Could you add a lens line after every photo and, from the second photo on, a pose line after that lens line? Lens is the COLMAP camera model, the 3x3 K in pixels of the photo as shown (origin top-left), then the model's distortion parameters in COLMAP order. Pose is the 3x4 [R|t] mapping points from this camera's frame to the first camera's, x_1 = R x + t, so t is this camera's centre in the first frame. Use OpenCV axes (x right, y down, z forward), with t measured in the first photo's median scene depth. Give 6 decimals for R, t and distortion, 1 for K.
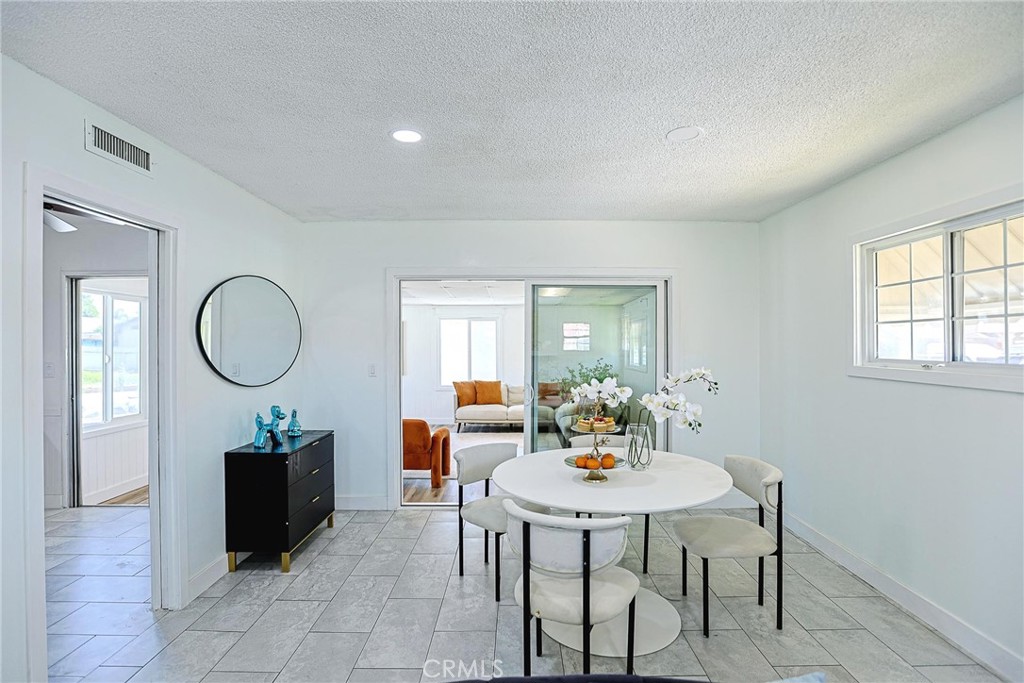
lens RADIAL K [[506.8, 0, 512.0], [0, 506.8, 341.5], [0, 0, 1]] dist [-0.052093, 0.023637]
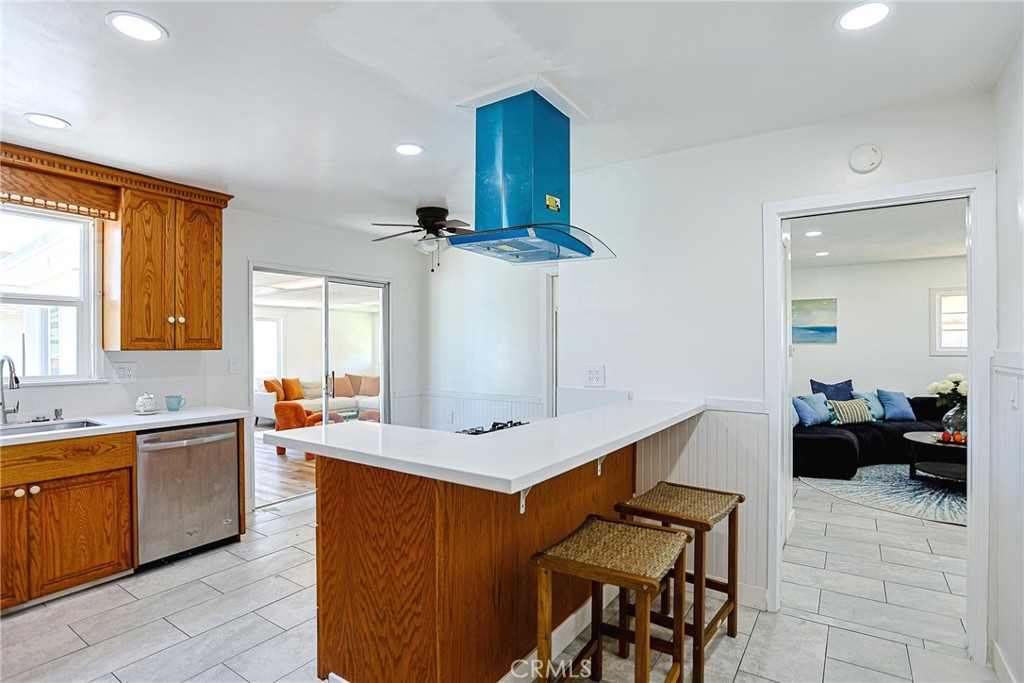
lens RADIAL K [[513.3, 0, 513.9], [0, 513.3, 333.5], [0, 0, 1]] dist [-0.047581, 0.020853]
pose [[0.563692, 0.020589, 0.825728, -1.435581], [-0.002472, 0.999727, -0.023240, 0.016780], [-0.825981, 0.011059, 0.563589, 0.033083]]
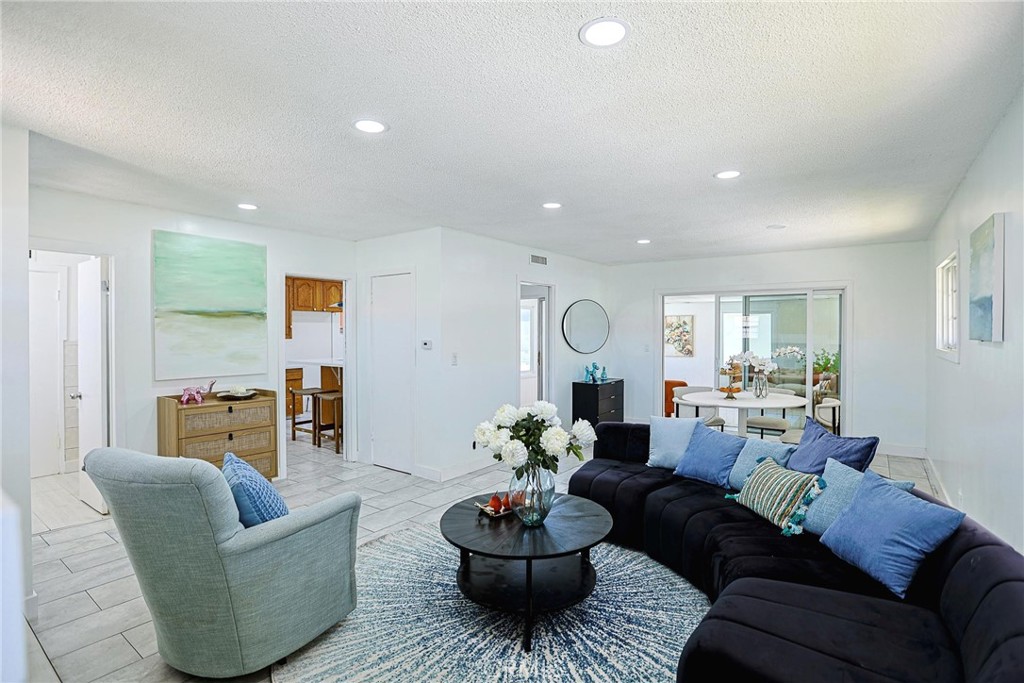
lens RADIAL K [[485.1, 0, 516.9], [0, 485.1, 335.5], [0, 0, 1]] dist [-0.047161, 0.000107]
pose [[0.806826, 0.005470, -0.590763, 0.354043], [0.001677, 0.999932, 0.011549, -0.007102], [0.590786, -0.010308, 0.806762, -0.632301]]
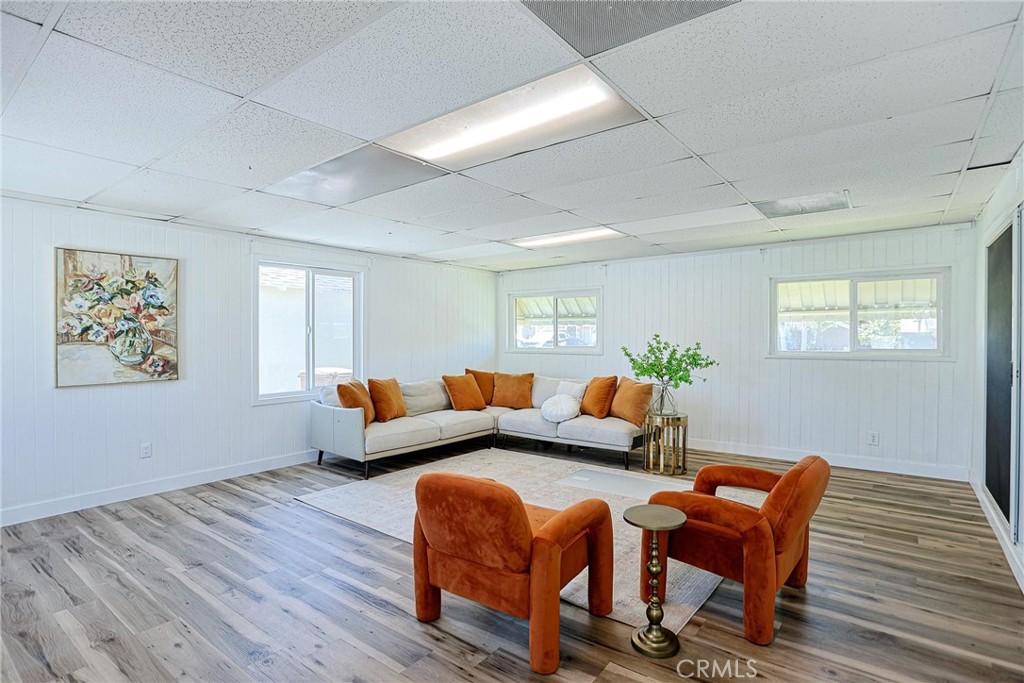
lens RADIAL K [[506.8, 0, 512.0], [0, 506.8, 341.5], [0, 0, 1]] dist [-0.052093, 0.023637]
pose [[0.614512, -0.007109, 0.788876, -0.887293], [-0.010520, 0.999797, 0.017205, 0.051082], [-0.788837, -0.018872, 0.614312, 1.152628]]
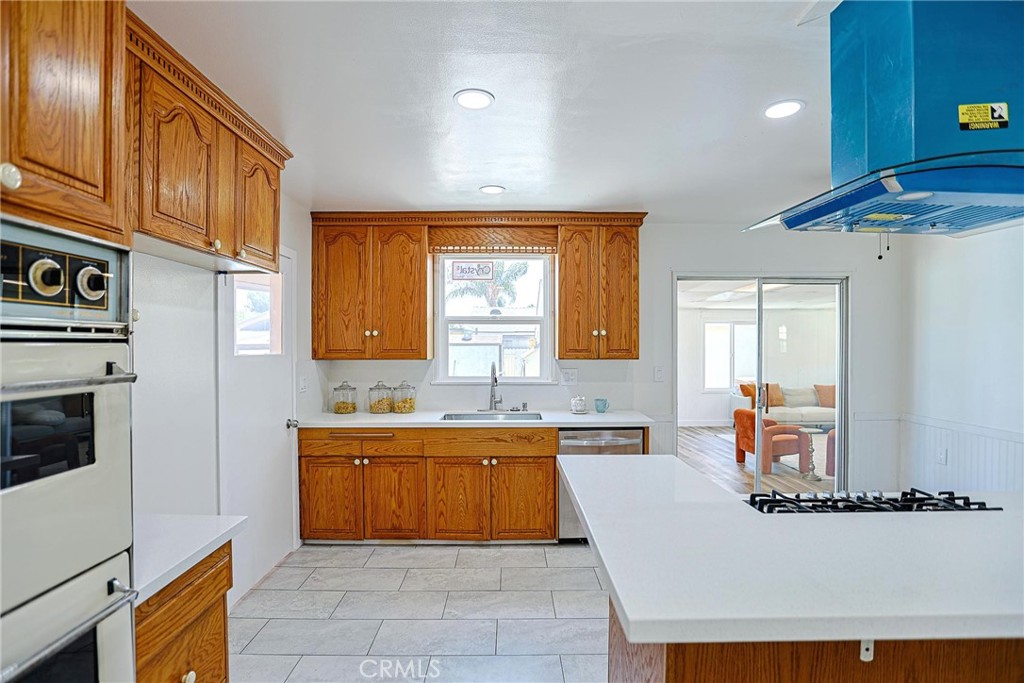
lens RADIAL K [[499.0, 0, 514.9], [0, 499.0, 343.9], [0, 0, 1]] dist [-0.066163, 0.027885]
pose [[0.999934, 0.004027, 0.010805, -1.235611], [-0.004039, 0.999991, 0.001144, -0.003064], [-0.010800, -0.001187, 0.999941, 0.031500]]
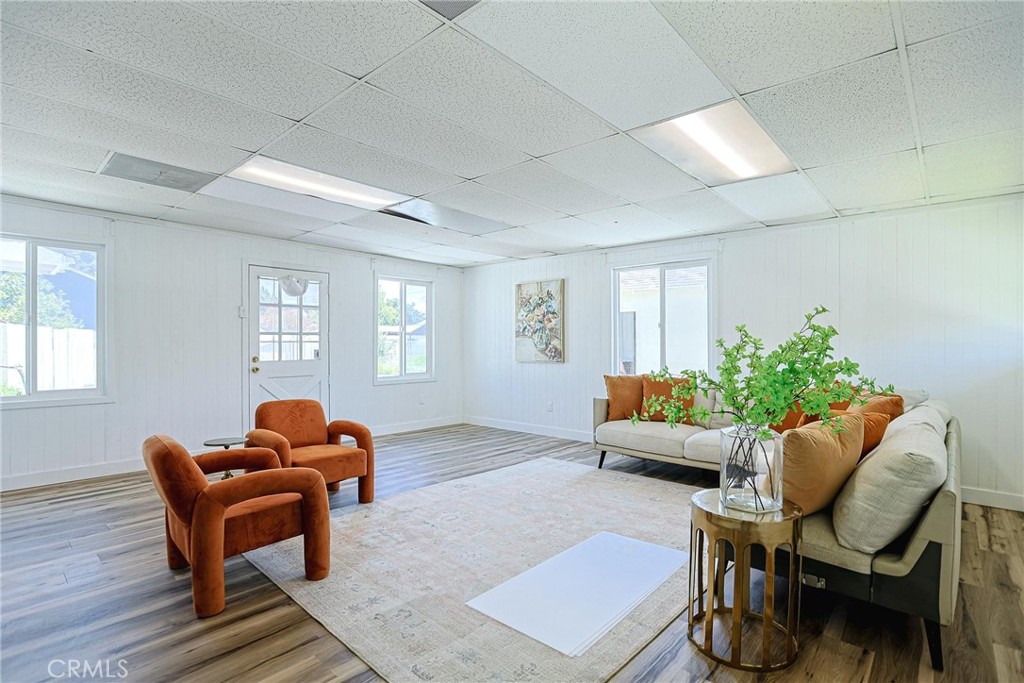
lens RADIAL K [[501.2, 0, 495.4], [0, 501.2, 342.3], [0, 0, 1]] dist [-0.035066, 0.000710]
pose [[0.732525, 0.006511, -0.680709, 0.367102], [0.001022, 0.999943, 0.010664, 0.079095], [0.680739, -0.008508, 0.732477, 1.092004]]
